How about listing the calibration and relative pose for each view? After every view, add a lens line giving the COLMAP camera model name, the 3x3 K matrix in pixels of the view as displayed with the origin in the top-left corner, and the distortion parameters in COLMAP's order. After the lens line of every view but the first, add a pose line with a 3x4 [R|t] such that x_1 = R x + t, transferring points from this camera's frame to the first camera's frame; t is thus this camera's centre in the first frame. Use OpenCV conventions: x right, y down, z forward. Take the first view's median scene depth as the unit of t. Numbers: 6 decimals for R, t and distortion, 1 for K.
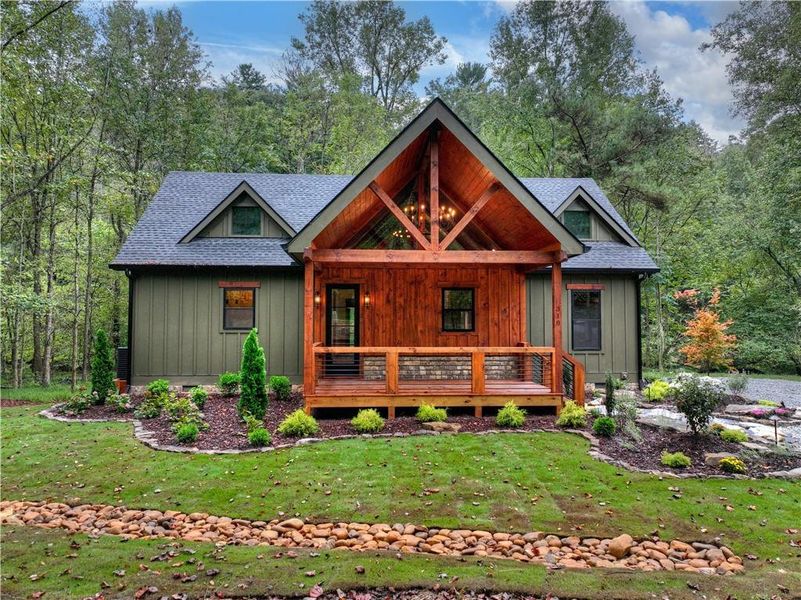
lens RADIAL K [[540.1, 0, 399.0], [0, 540.1, 299.3], [0, 0, 1]] dist [0.001044, -0.001530]
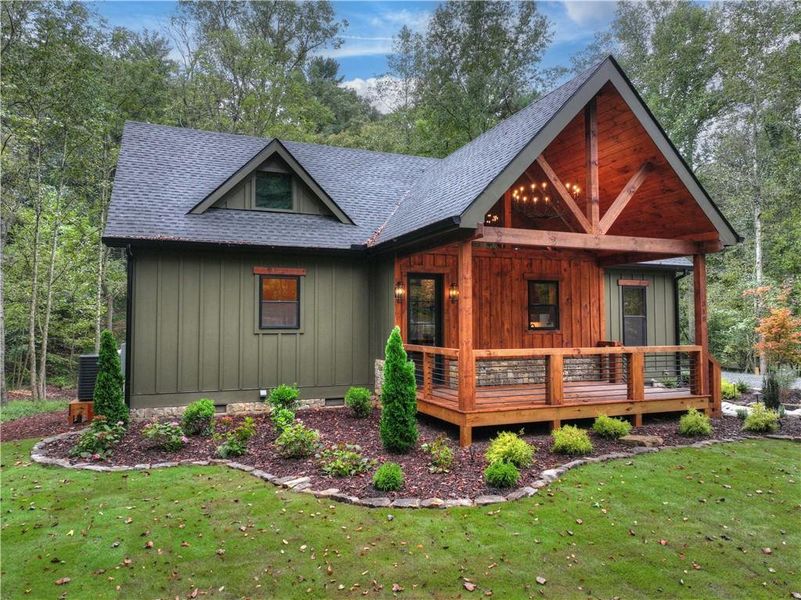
lens RADIAL K [[540.1, 0, 401.2], [0, 540.1, 300.2], [0, 0, 1]] dist [0.001044, -0.001530]
pose [[0.952544, 0.009528, 0.304253, -0.386708], [-0.009453, 0.999954, -0.001719, 0.014773], [-0.304255, -0.001238, 0.952590, 0.219869]]
